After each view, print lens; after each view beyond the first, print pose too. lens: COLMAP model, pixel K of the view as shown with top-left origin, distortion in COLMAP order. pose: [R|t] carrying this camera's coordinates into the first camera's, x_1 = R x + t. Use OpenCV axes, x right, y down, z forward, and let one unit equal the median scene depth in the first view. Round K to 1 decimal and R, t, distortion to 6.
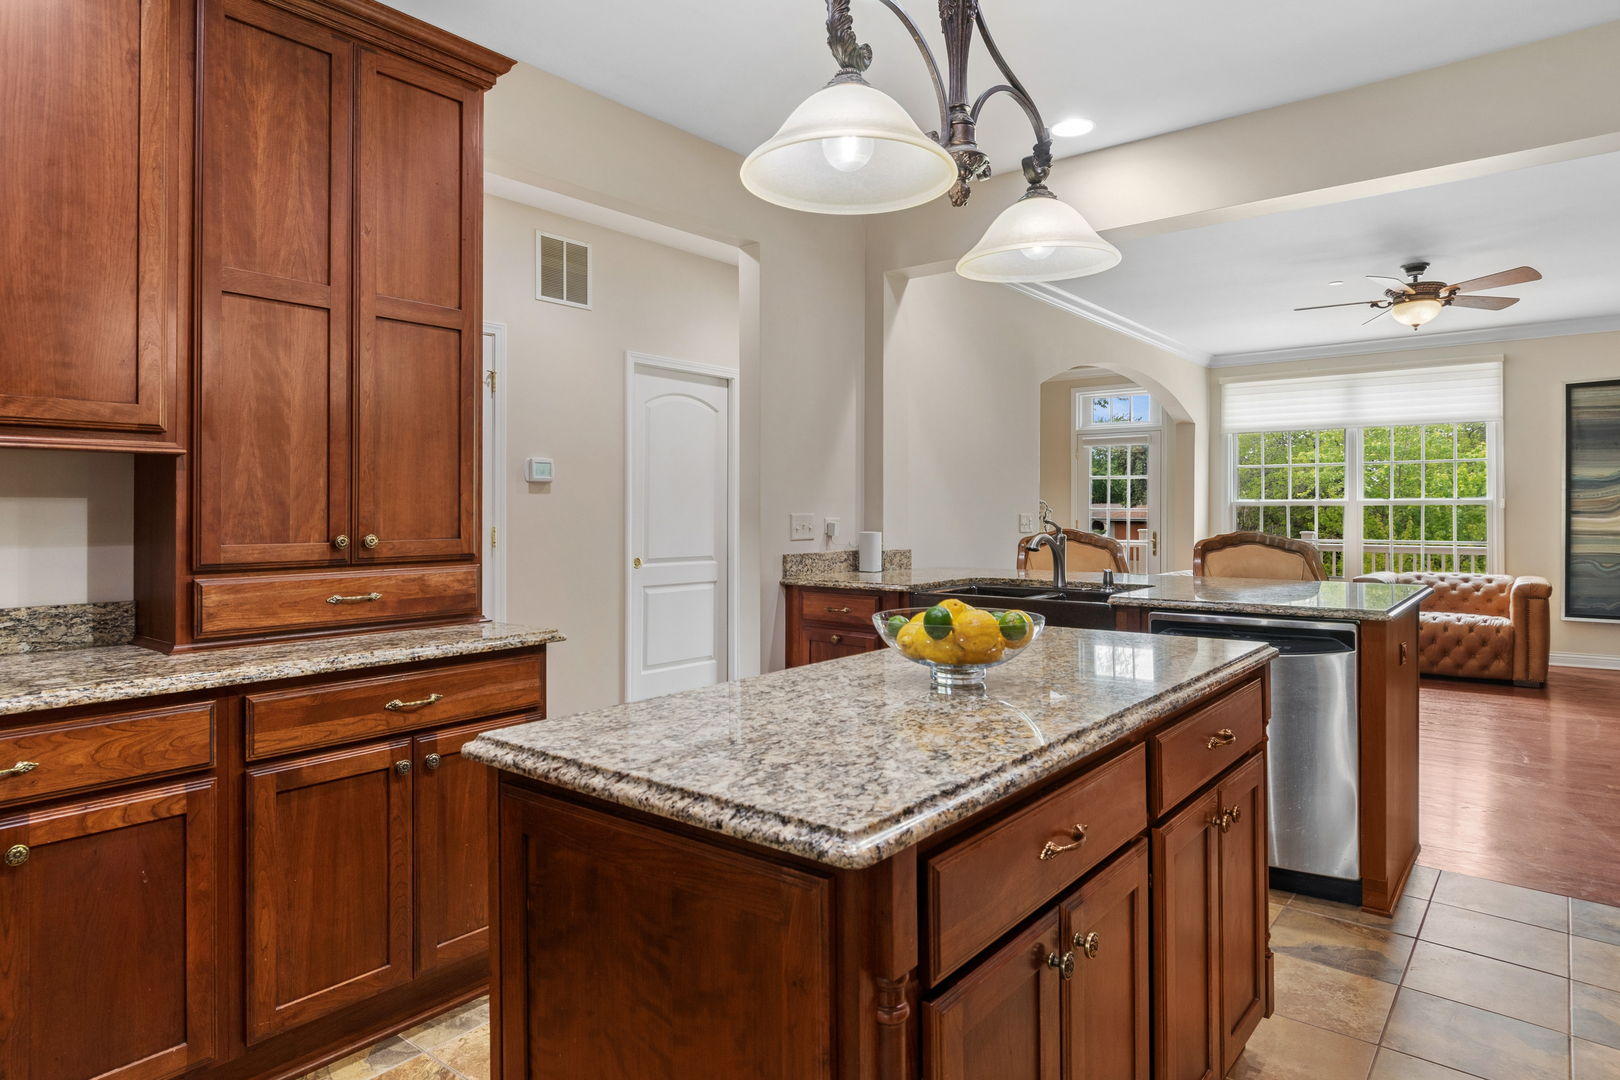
lens RADIAL K [[883.4, 0, 822.1], [0, 883.4, 509.5], [0, 0, 1]] dist [-0.016823, -0.000214]
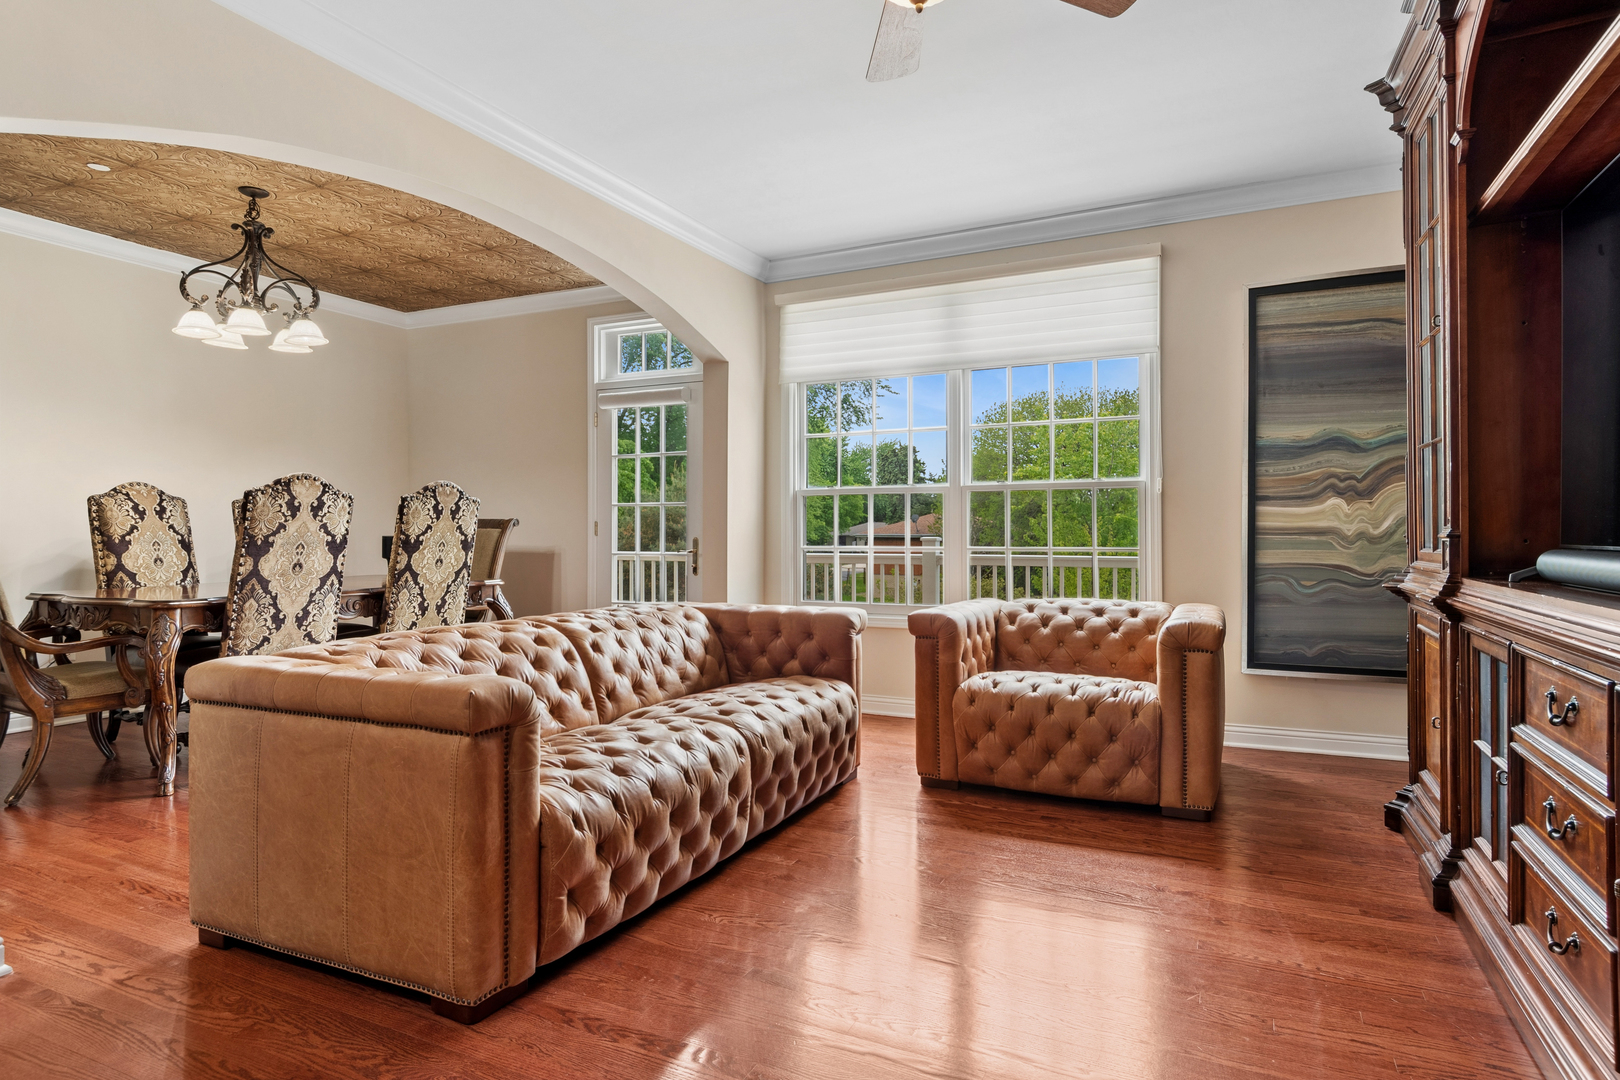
lens RADIAL K [[858.5, 0, 809.1], [0, 858.5, 528.2], [0, 0, 1]] dist [0.001427, -0.004412]
pose [[0.973895, 0.000313, 0.226998, 0.416757], [-0.000245, 1.000000, -0.000328, 0.024814], [-0.226998, 0.000263, 0.973895, 0.485049]]
